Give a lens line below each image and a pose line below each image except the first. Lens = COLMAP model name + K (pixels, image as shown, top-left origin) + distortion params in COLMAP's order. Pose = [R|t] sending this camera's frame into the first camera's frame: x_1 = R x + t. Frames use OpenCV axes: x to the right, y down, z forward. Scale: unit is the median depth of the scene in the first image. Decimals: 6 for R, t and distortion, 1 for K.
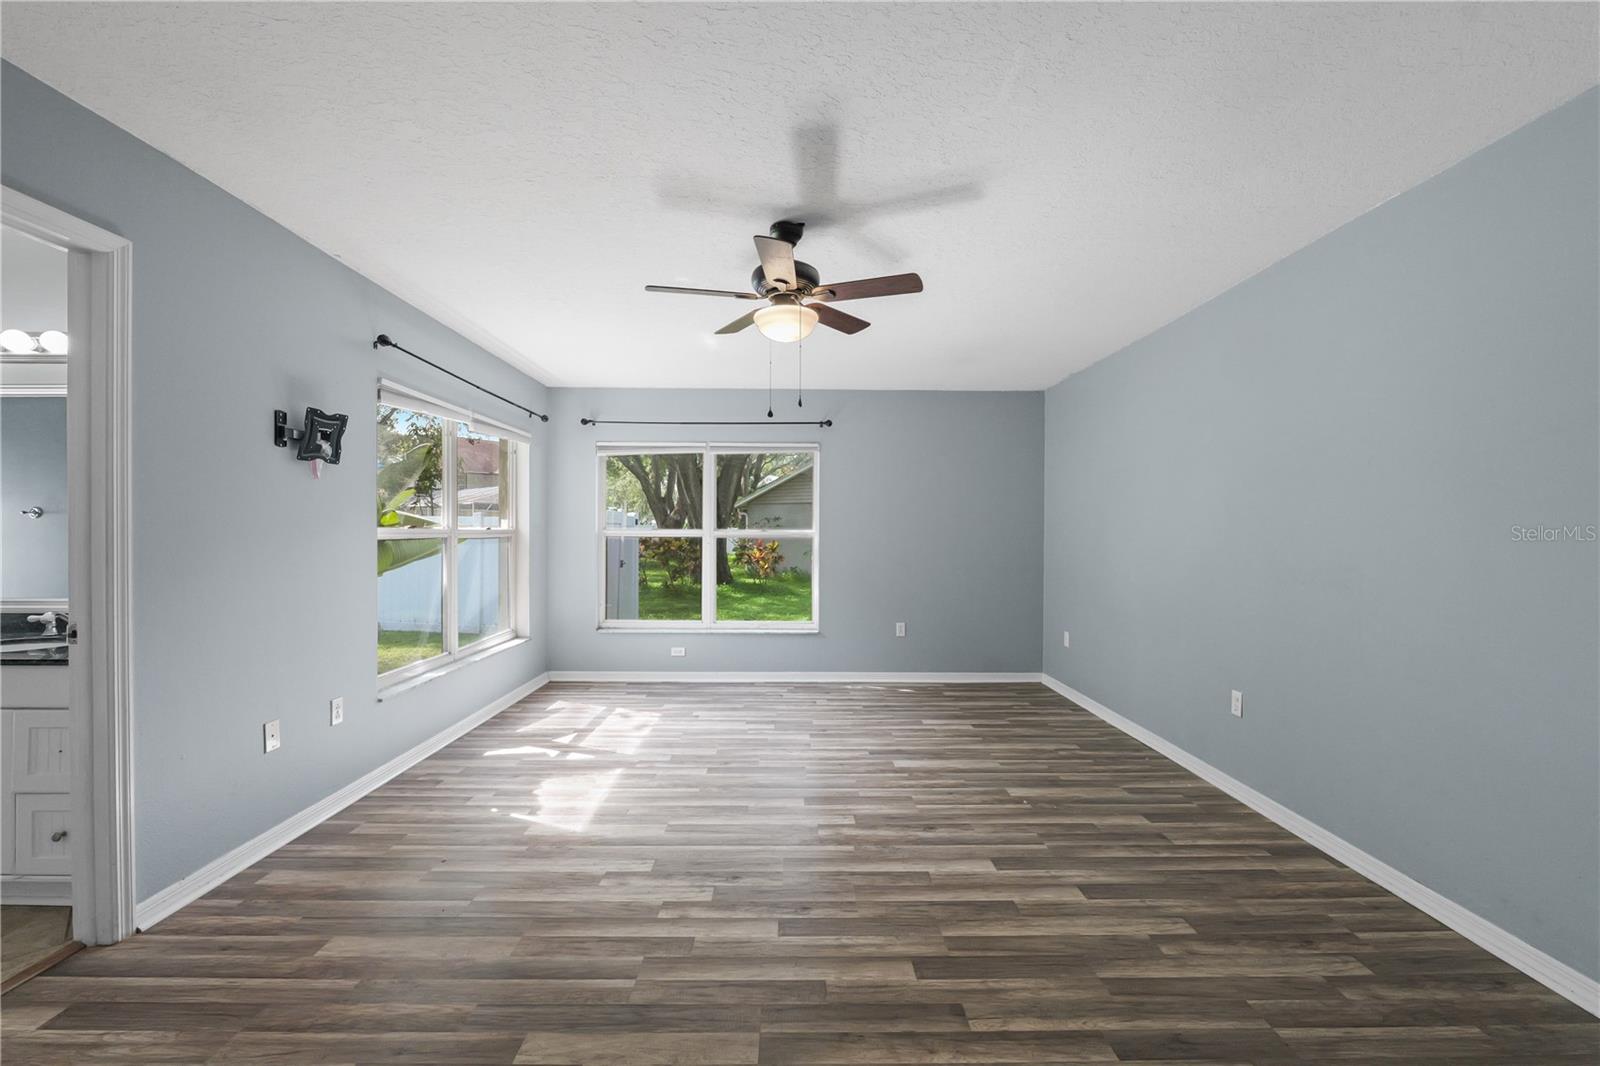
lens RADIAL K [[659.0, 0, 800.6], [0, 659.0, 533.7], [0, 0, 1]] dist [-0.002103, -0.000186]
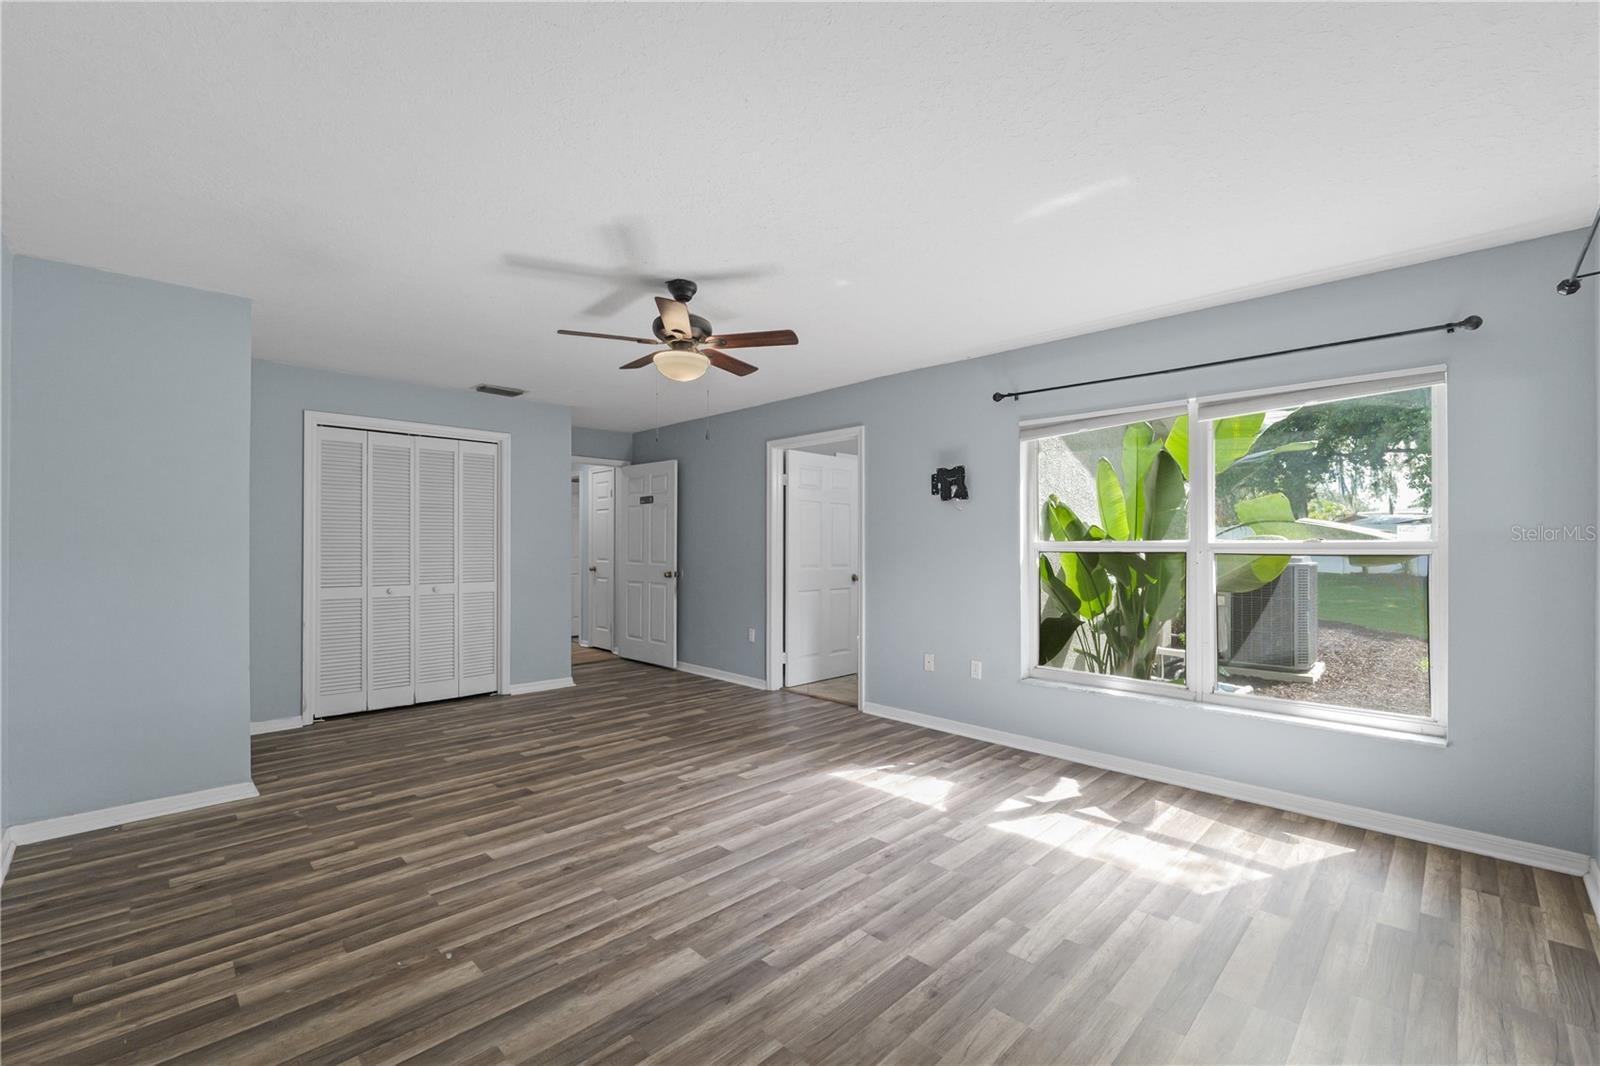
lens RADIAL K [[659.0, 0, 799.6], [0, 659.0, 541.2], [0, 0, 1]] dist [-0.002103, -0.000186]
pose [[-0.714877, -0.009847, -0.699181, 0.596573], [-0.006517, 0.999951, -0.007419, 0.007743], [0.699220, -0.000747, -0.714906, 1.845292]]
